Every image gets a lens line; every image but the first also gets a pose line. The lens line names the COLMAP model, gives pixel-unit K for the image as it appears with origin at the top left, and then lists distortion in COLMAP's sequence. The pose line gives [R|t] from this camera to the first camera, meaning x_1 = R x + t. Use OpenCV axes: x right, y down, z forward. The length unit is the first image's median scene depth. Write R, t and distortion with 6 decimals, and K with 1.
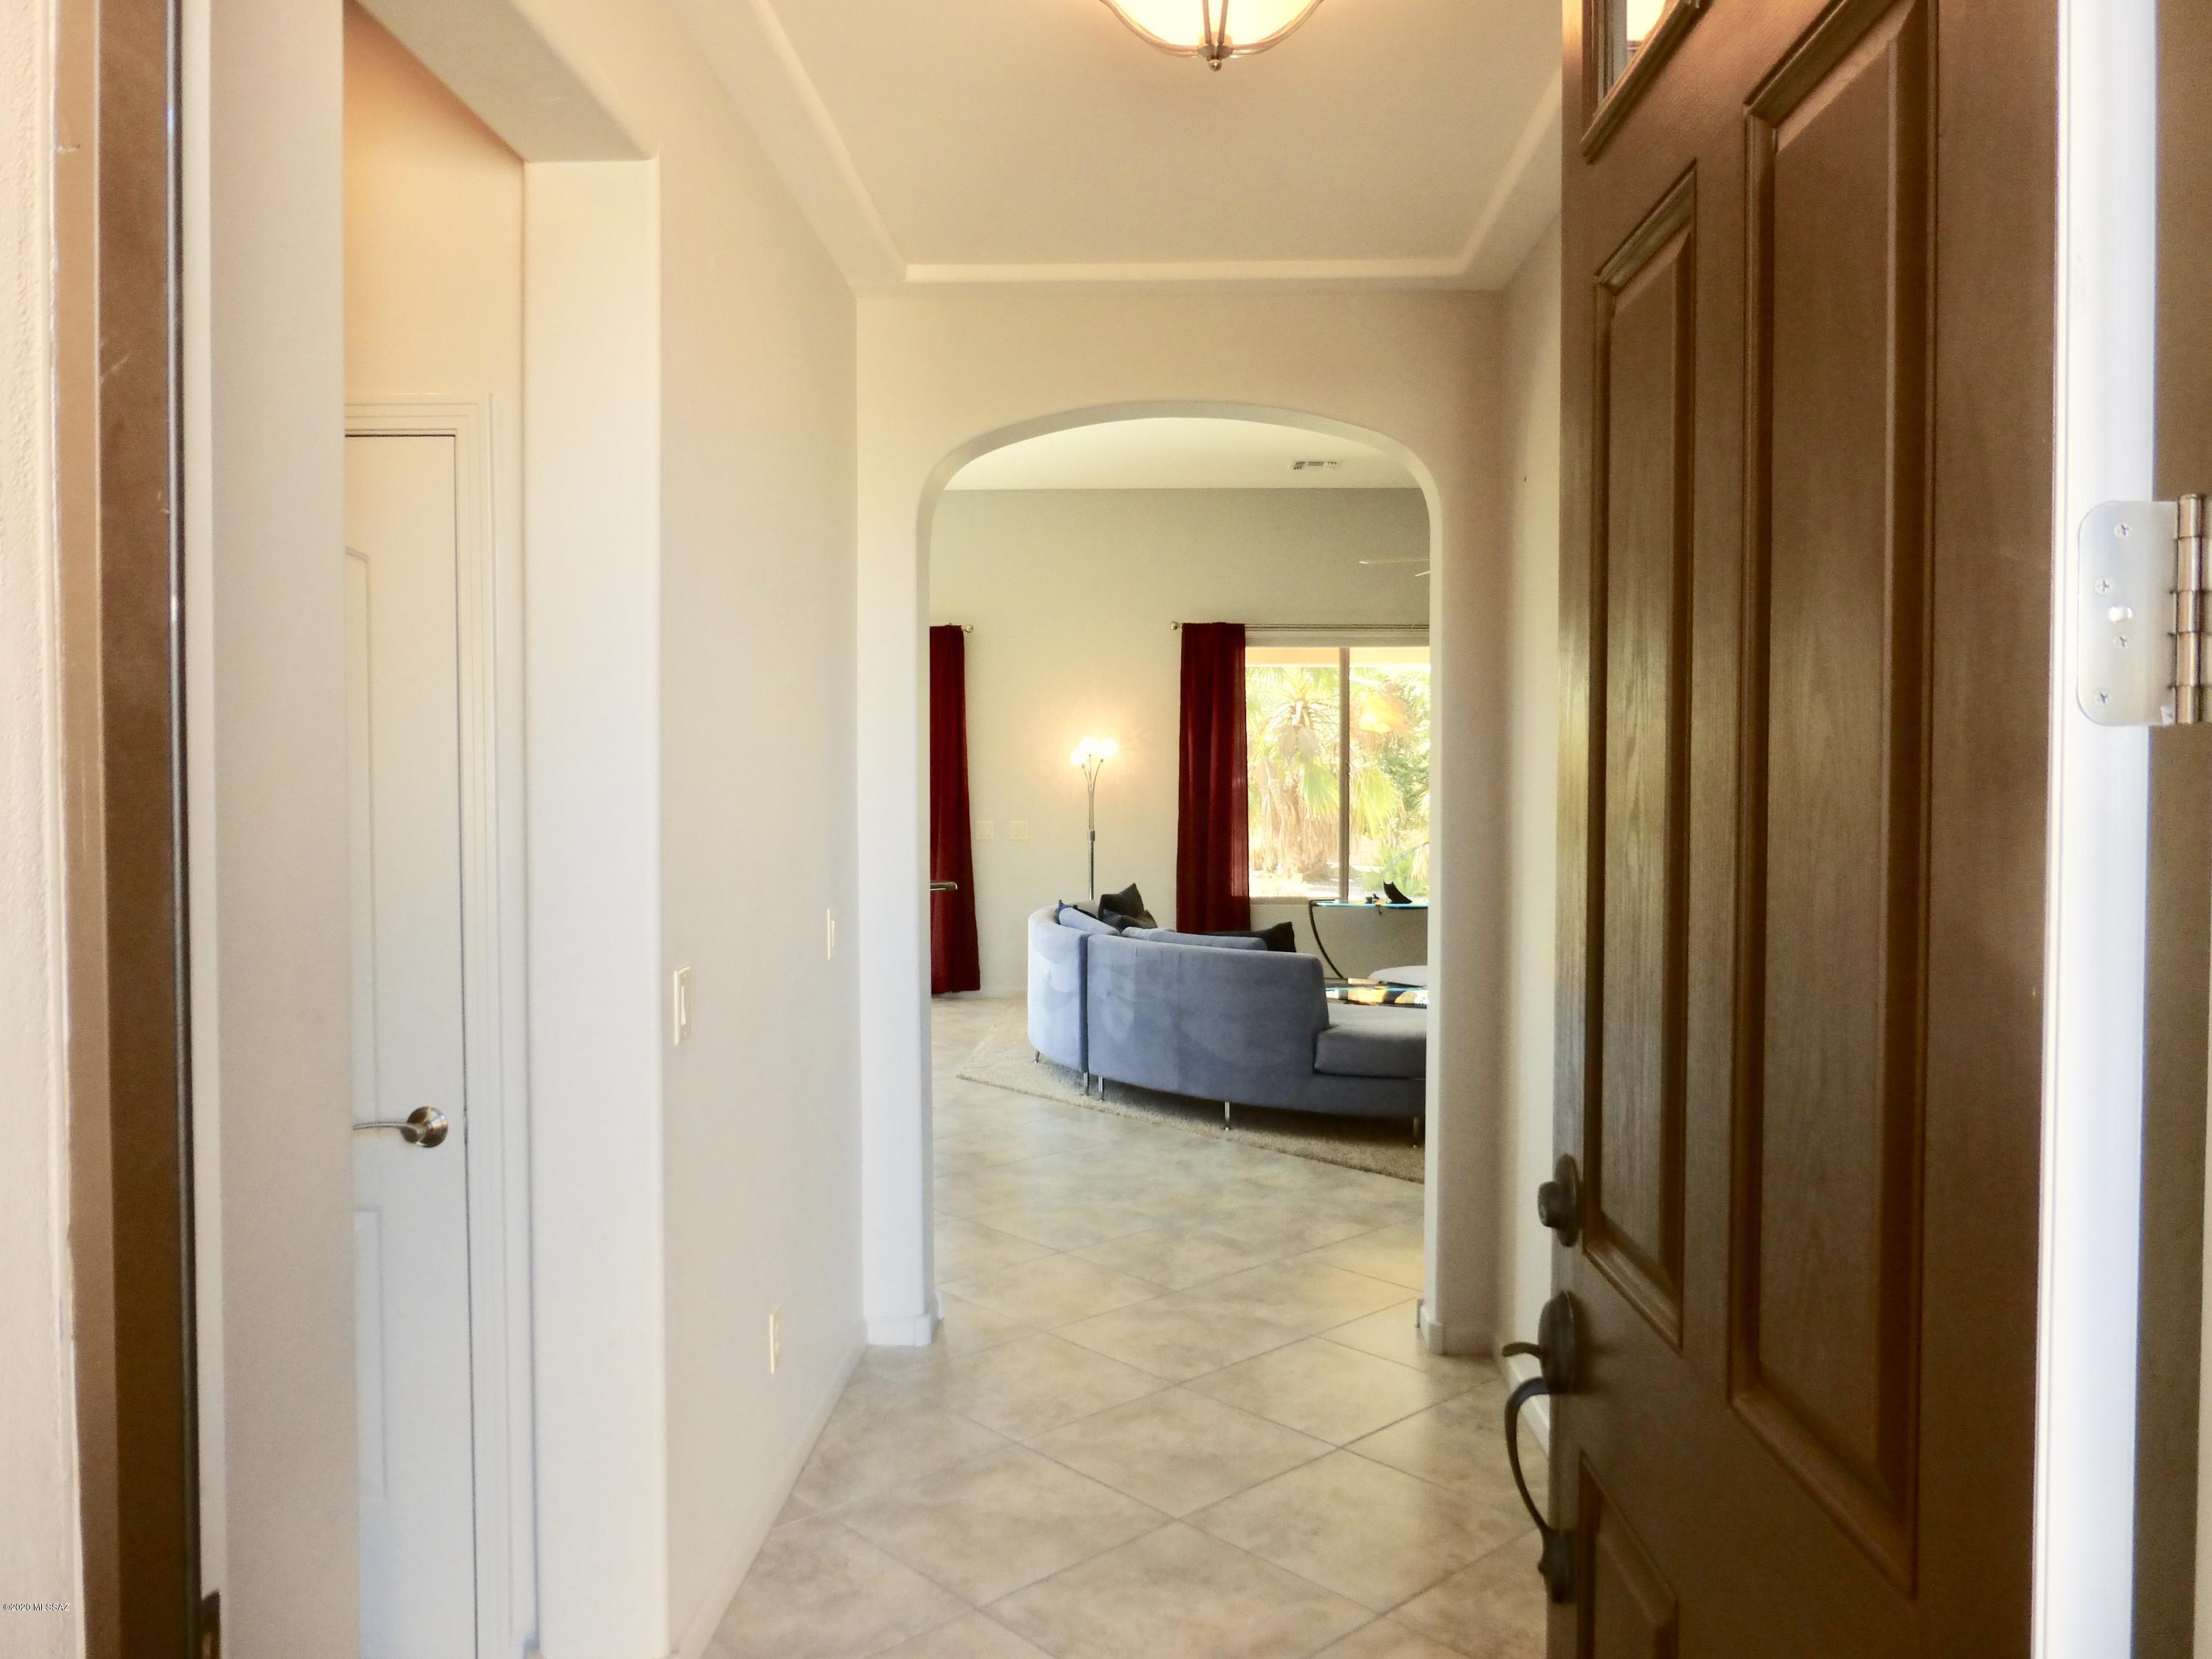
lens RADIAL K [[1573.0, 0, 1099.1], [0, 1573.0, 827.9], [0, 0, 1]] dist [-0.035904, 0.012944]
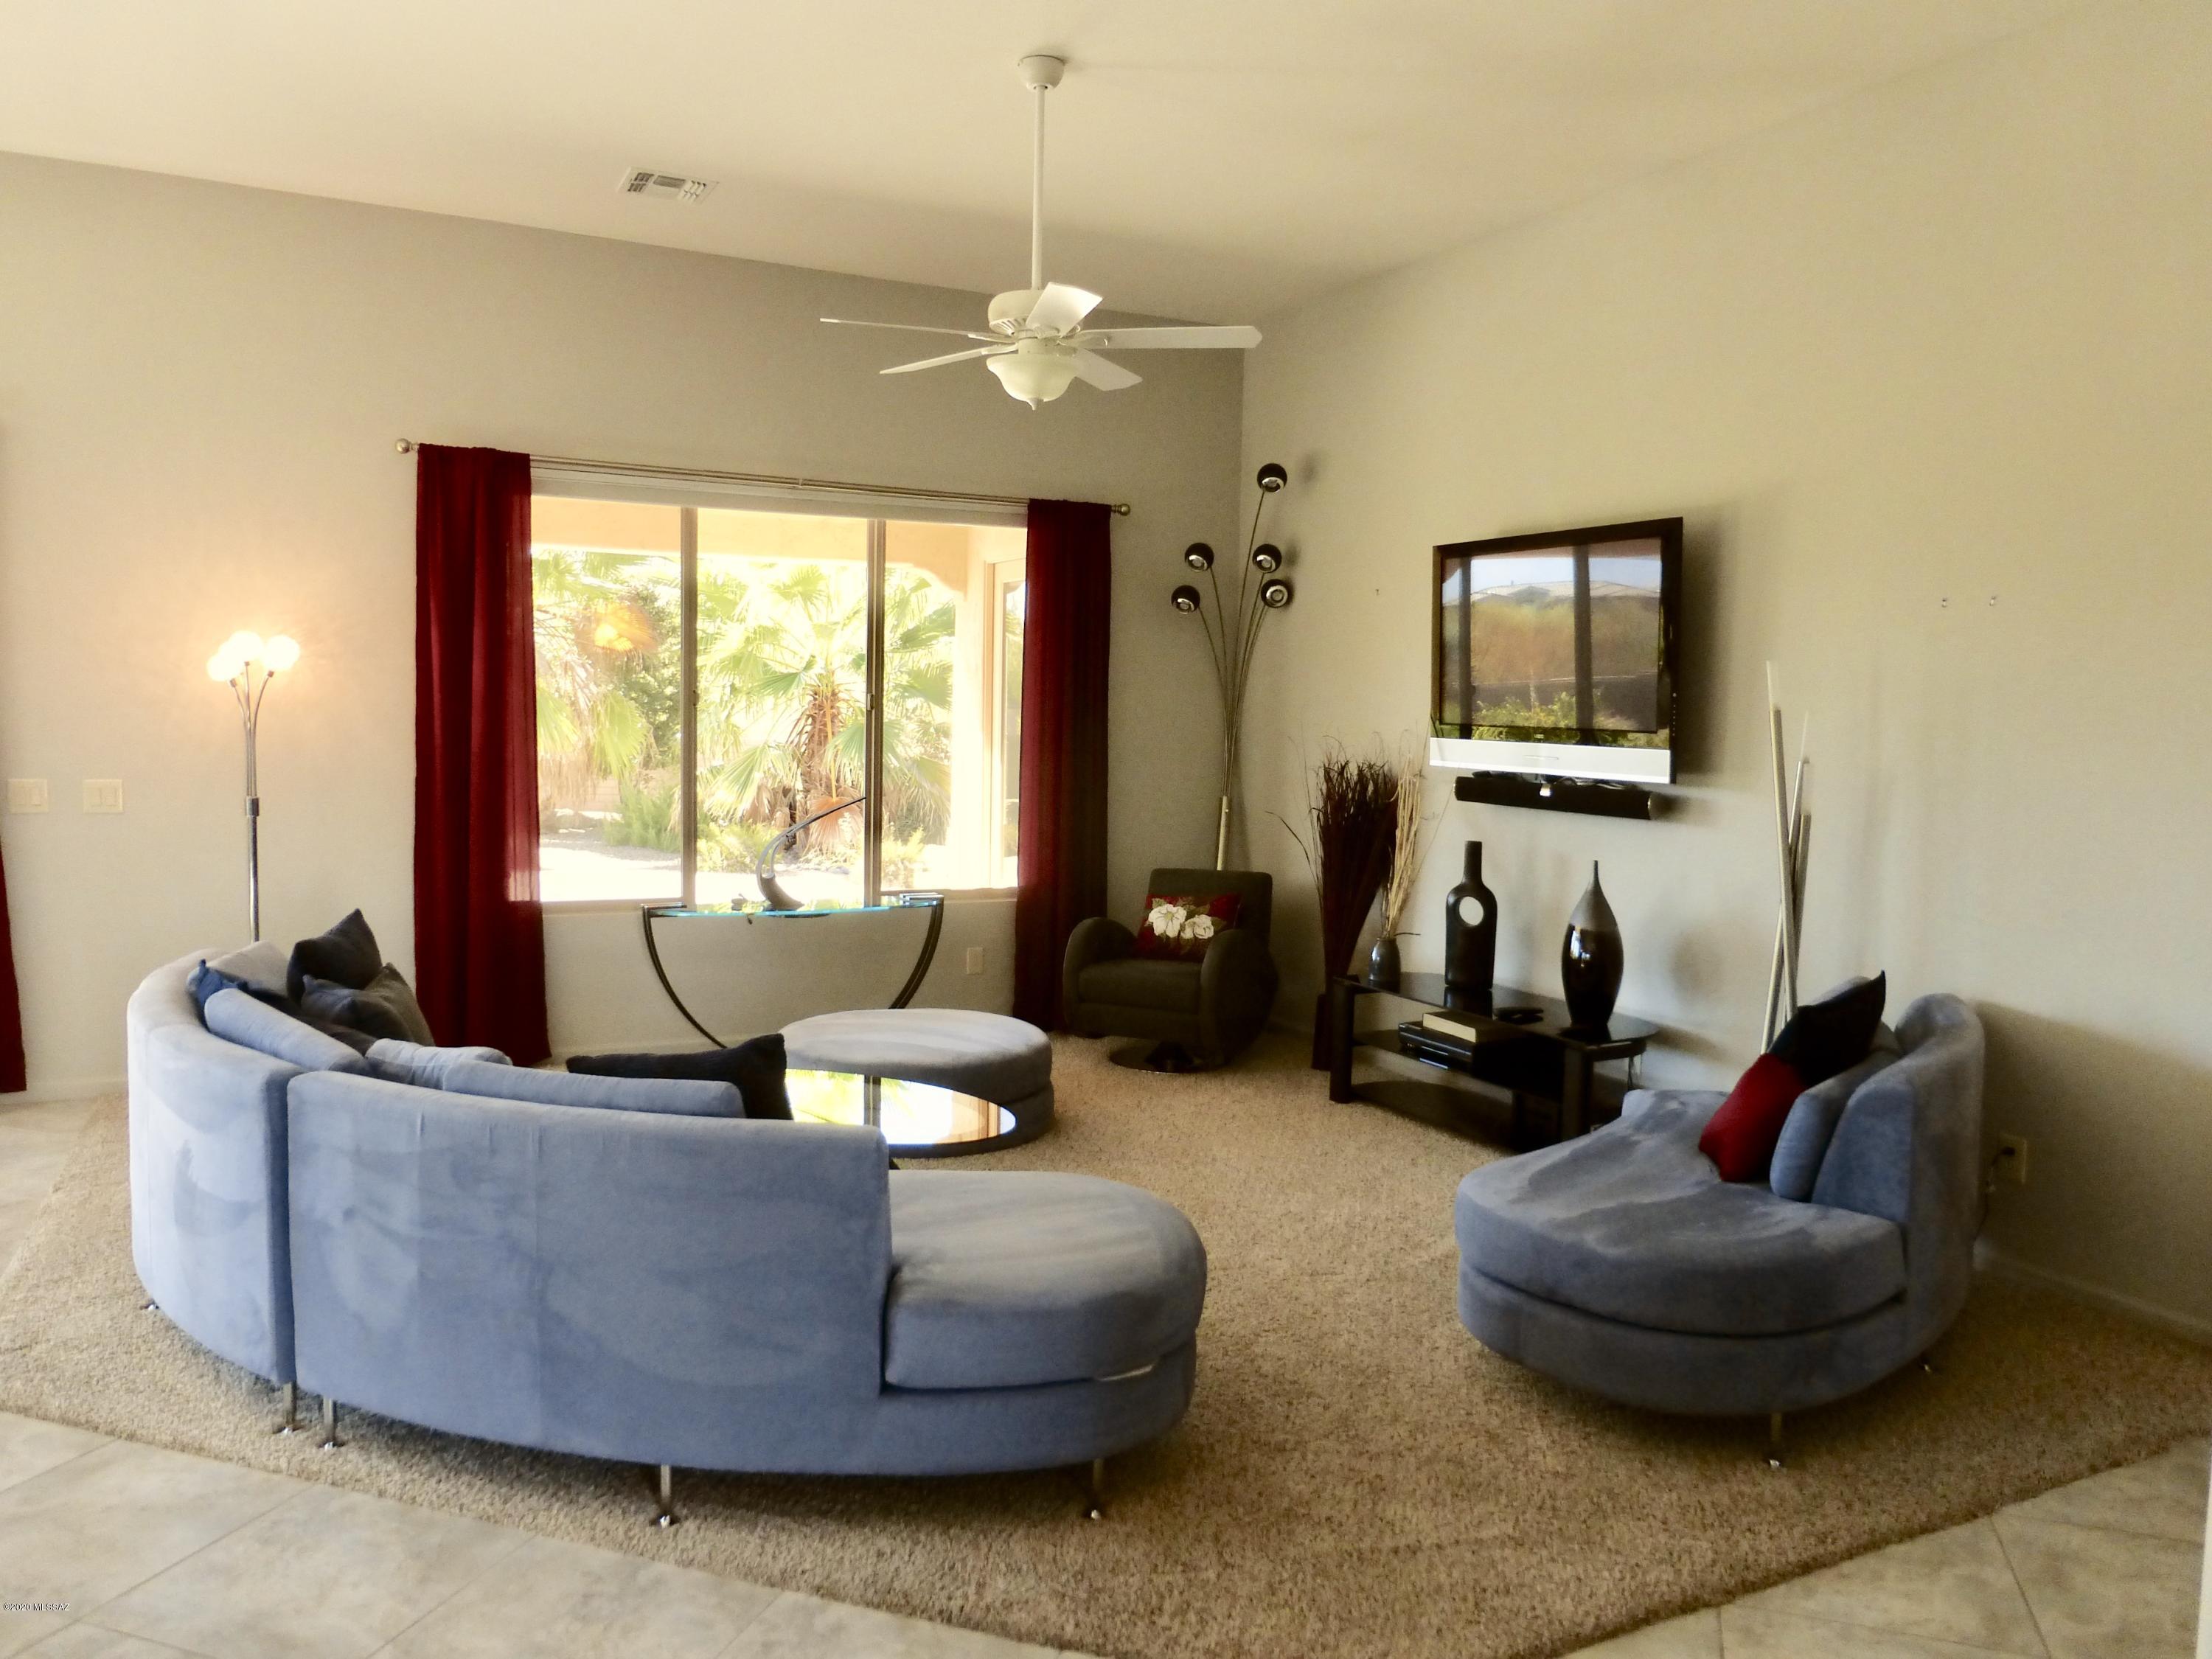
lens RADIAL K [[1558.6, 0, 1046.6], [0, 1558.6, 832.7], [0, 0, 1]] dist [-0.006068, 0.002561]
pose [[0.882093, -0.018584, 0.470708, -0.023037], [-0.005380, 0.998759, 0.049513, -0.020836], [-0.471044, -0.046208, 0.880899, 0.515677]]
